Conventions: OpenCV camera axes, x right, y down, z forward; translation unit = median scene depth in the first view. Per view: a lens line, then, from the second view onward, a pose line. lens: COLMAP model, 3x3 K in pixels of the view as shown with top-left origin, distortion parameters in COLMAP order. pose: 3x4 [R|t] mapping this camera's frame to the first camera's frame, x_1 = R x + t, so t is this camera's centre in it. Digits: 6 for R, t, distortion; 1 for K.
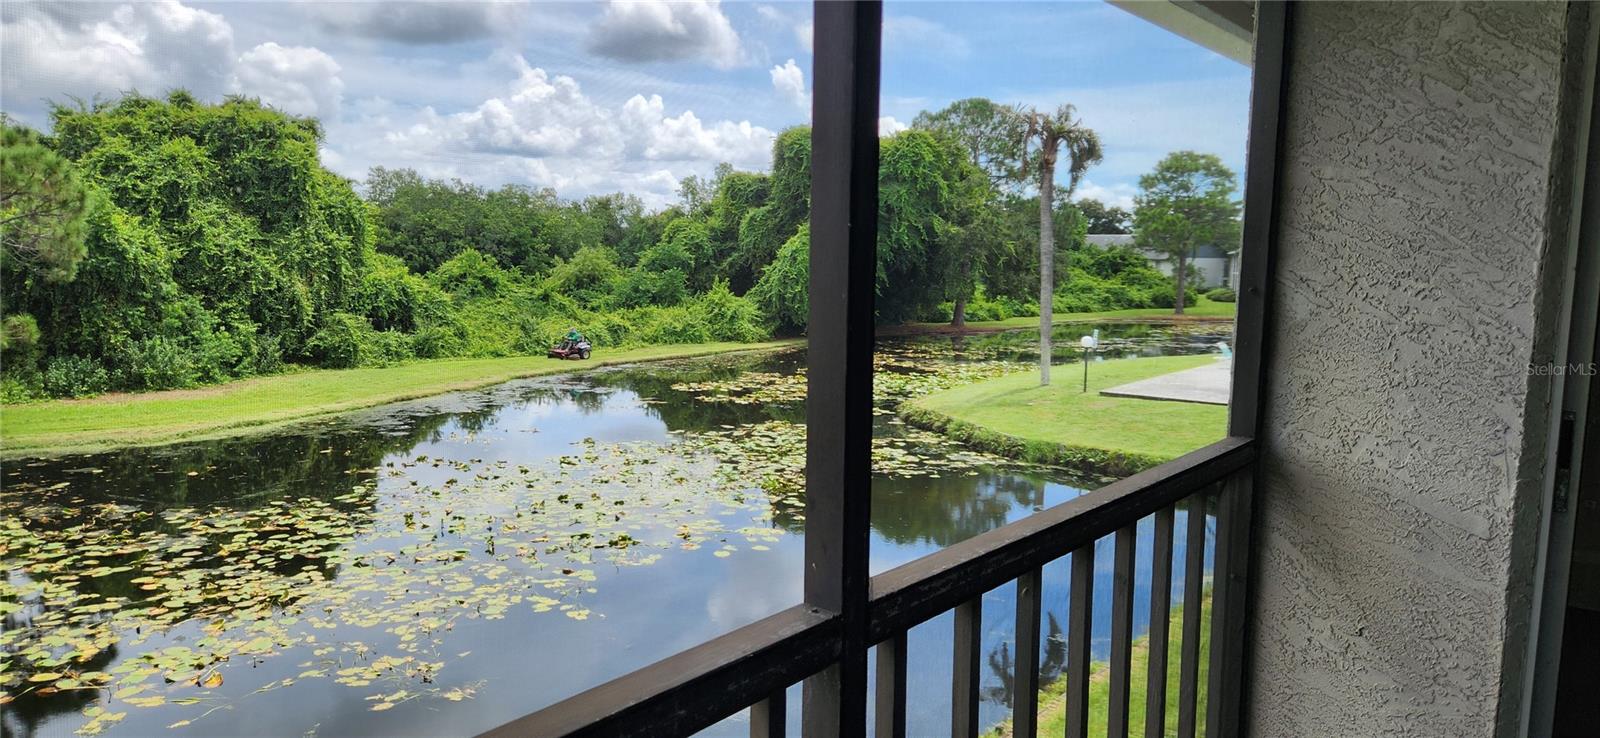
lens RADIAL K [[1072.5, 0, 815.3], [0, 1072.5, 381.4], [0, 0, 1]] dist [0.072282, -0.065012]
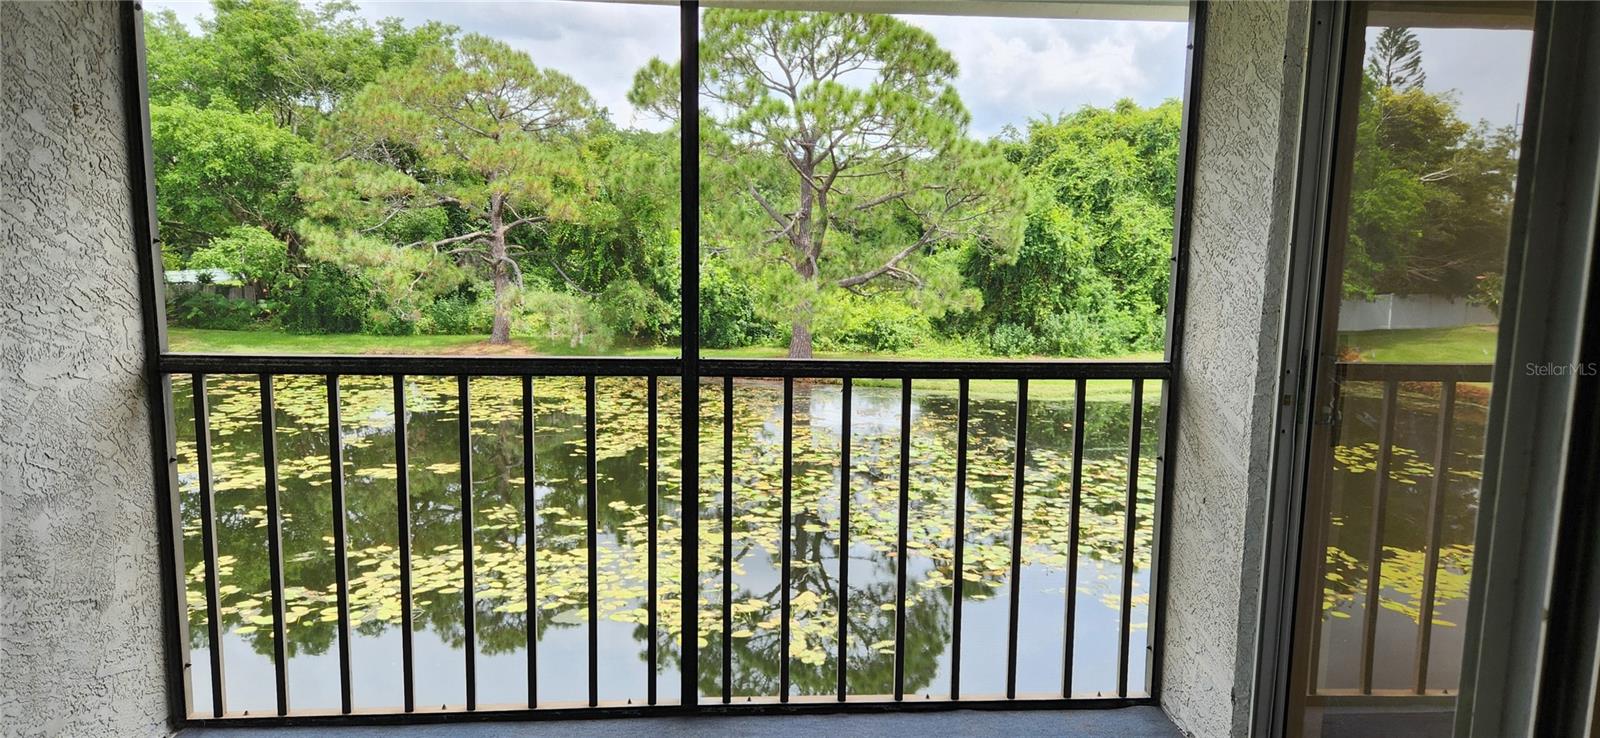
lens RADIAL K [[1072.5, 0, 784.4], [0, 1072.5, 382.2], [0, 0, 1]] dist [0.072282, -0.065012]
pose [[0.667260, 0.099742, -0.738116, 0.099203], [-0.091249, 0.994475, 0.051895, 0.004533], [0.739214, 0.032726, 0.672675, -0.030816]]
